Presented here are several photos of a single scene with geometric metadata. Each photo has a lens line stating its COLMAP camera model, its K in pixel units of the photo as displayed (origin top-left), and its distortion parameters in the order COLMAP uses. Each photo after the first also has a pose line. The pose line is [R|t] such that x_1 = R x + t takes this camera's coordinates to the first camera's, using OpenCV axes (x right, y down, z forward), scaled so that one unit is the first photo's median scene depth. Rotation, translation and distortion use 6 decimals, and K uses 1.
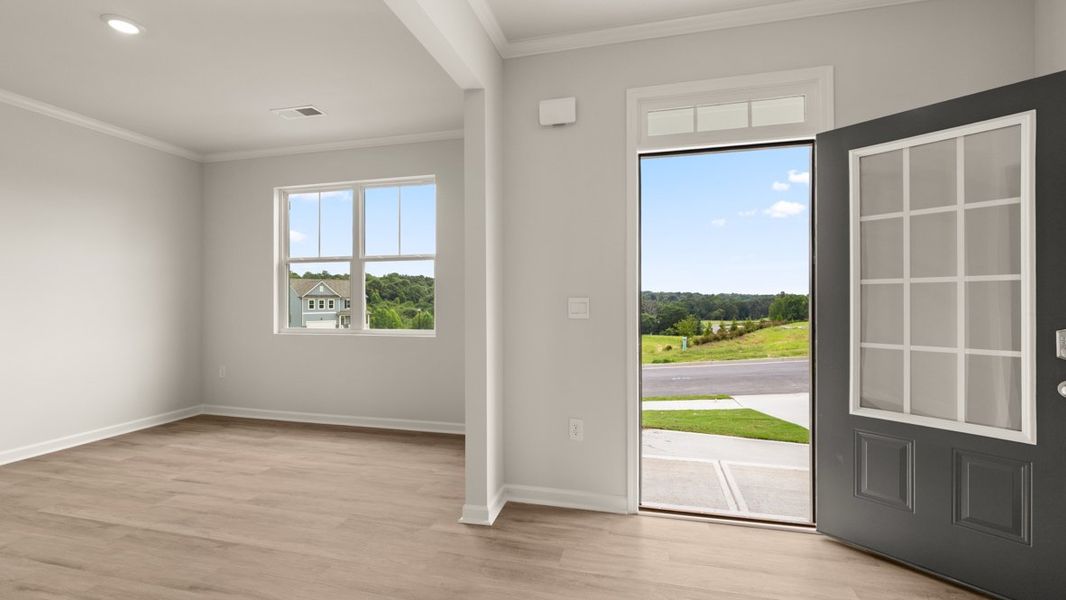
lens RADIAL K [[462.9, 0, 537.0], [0, 462.9, 301.4], [0, 0, 1]] dist [-0.004414, 0.000863]
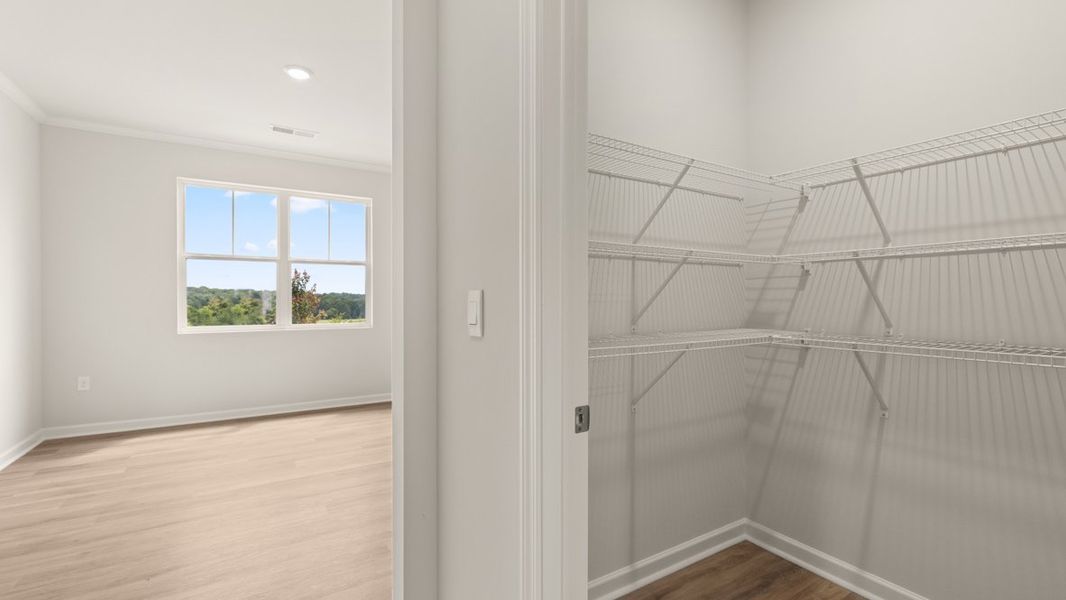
lens RADIAL K [[462.9, 0, 530.4], [0, 462.9, 305.0], [0, 0, 1]] dist [-0.004414, 0.000863]
pose [[0.691783, -0.007389, 0.722068, -0.769581], [0.000335, 0.999951, 0.009912, 0.002594], [-0.722106, -0.006615, 0.691751, -0.169409]]
